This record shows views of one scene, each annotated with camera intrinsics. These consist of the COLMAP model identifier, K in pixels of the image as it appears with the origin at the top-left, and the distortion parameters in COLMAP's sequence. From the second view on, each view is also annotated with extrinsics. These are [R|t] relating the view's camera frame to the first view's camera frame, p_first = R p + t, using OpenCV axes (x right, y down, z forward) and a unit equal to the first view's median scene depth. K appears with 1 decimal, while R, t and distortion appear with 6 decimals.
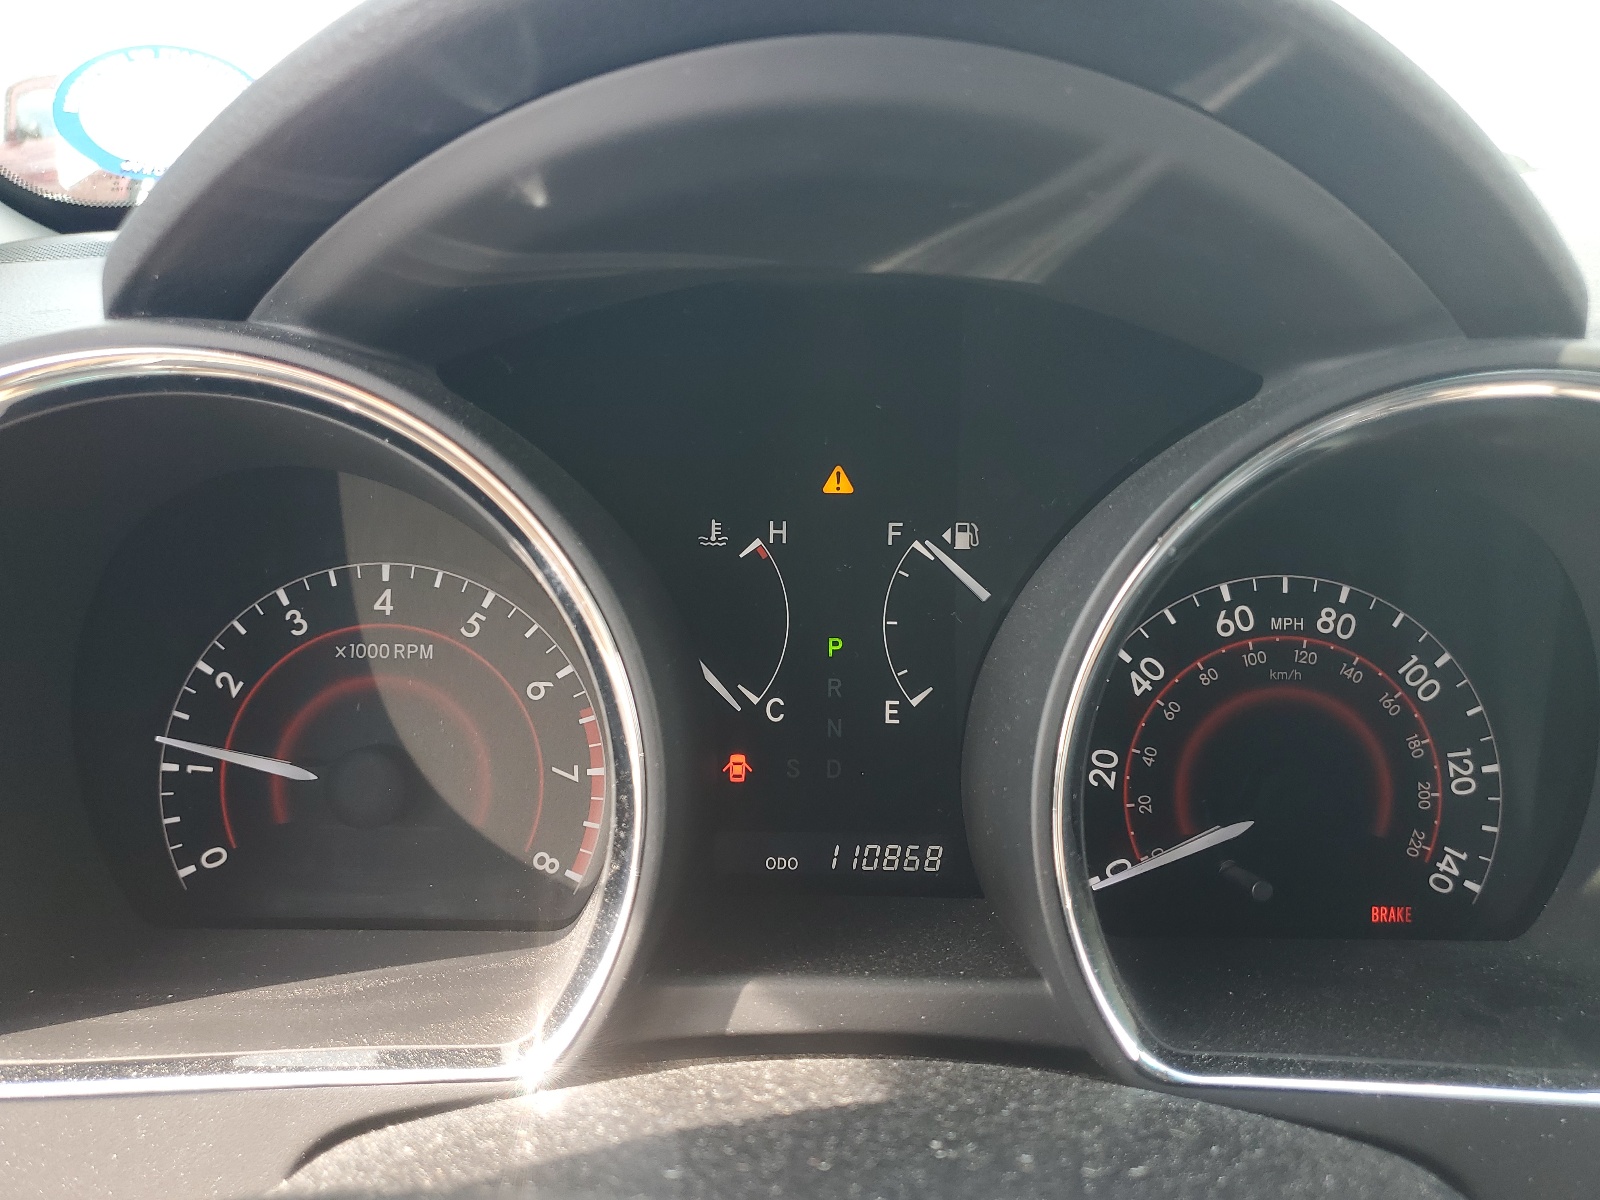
lens RADIAL K [[1209.4, 0, 800.9], [0, 1209.4, 600.7], [0, 0, 1]] dist [-0.006125, -0.001629]
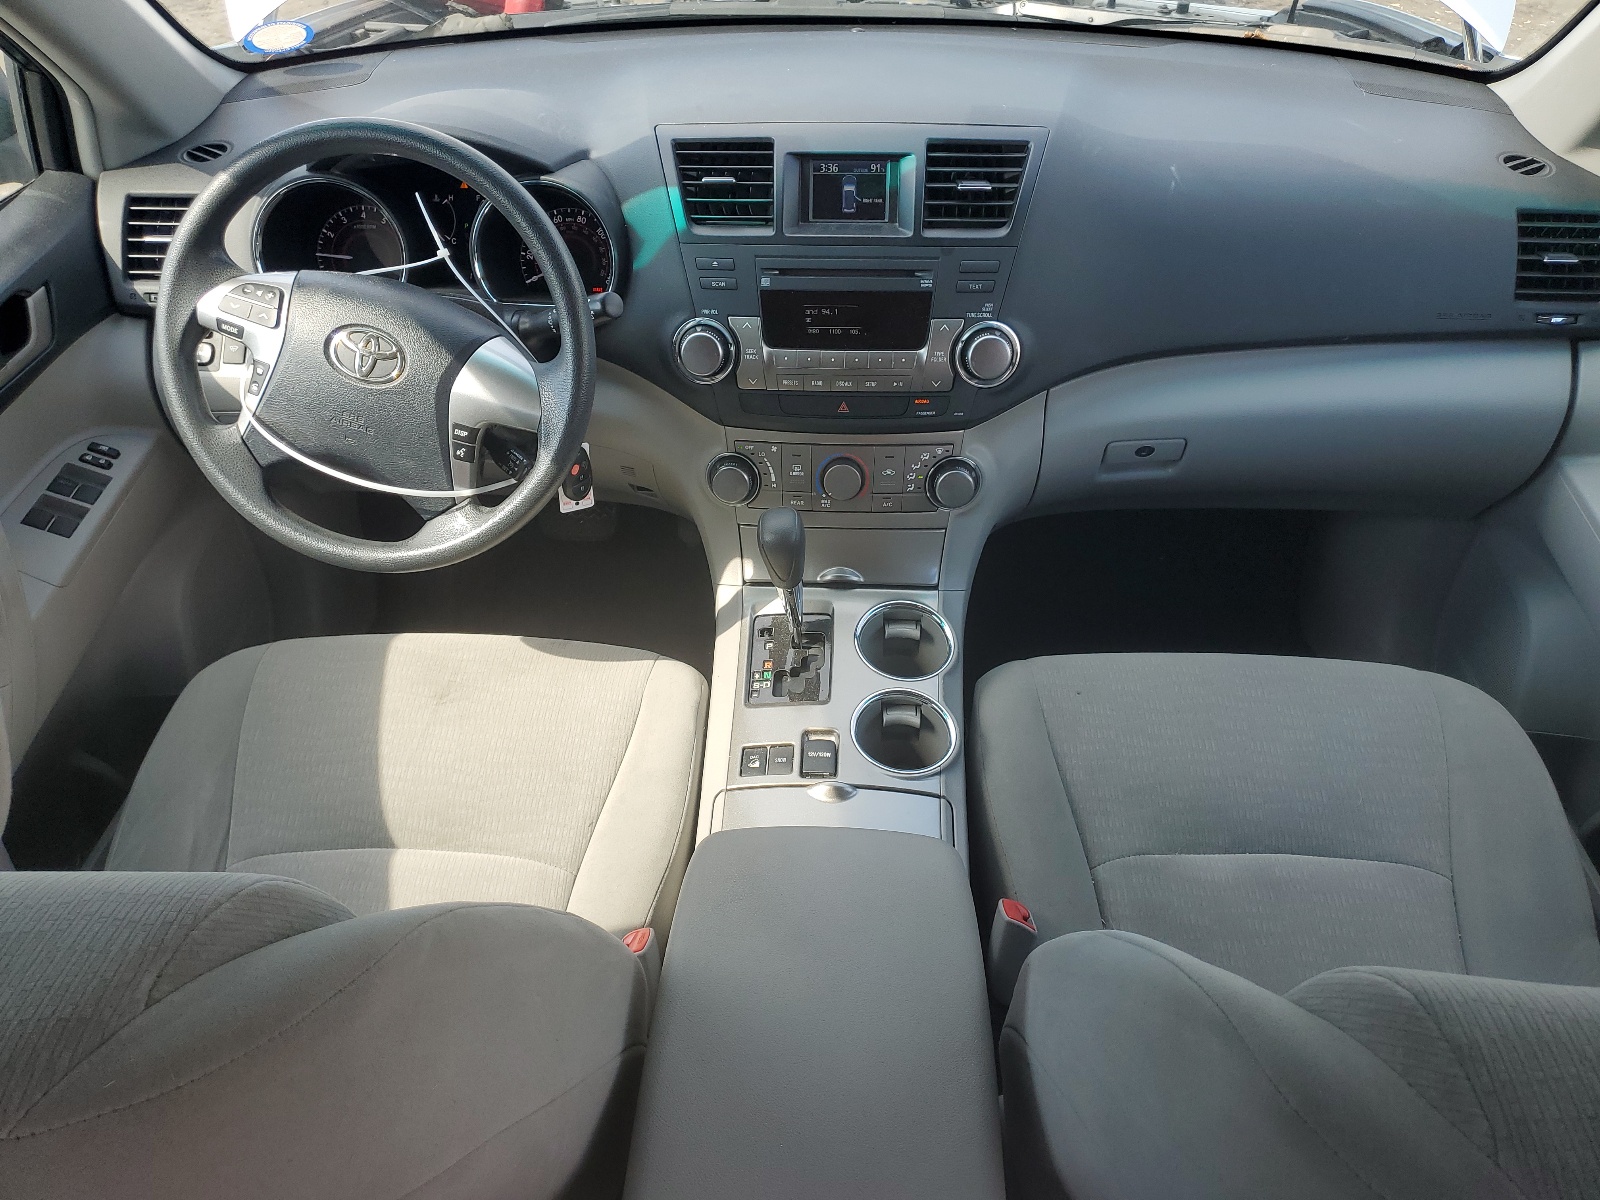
lens RADIAL K [[1209.4, 0, 799.8], [0, 1209.4, 601.2], [0, 0, 1]] dist [-0.006125, -0.001629]
pose [[0.999041, 0.015441, -0.040976, 1.423052], [0.000493, 0.931739, 0.363127, -0.279462], [0.043786, -0.362799, 0.930838, -3.484307]]
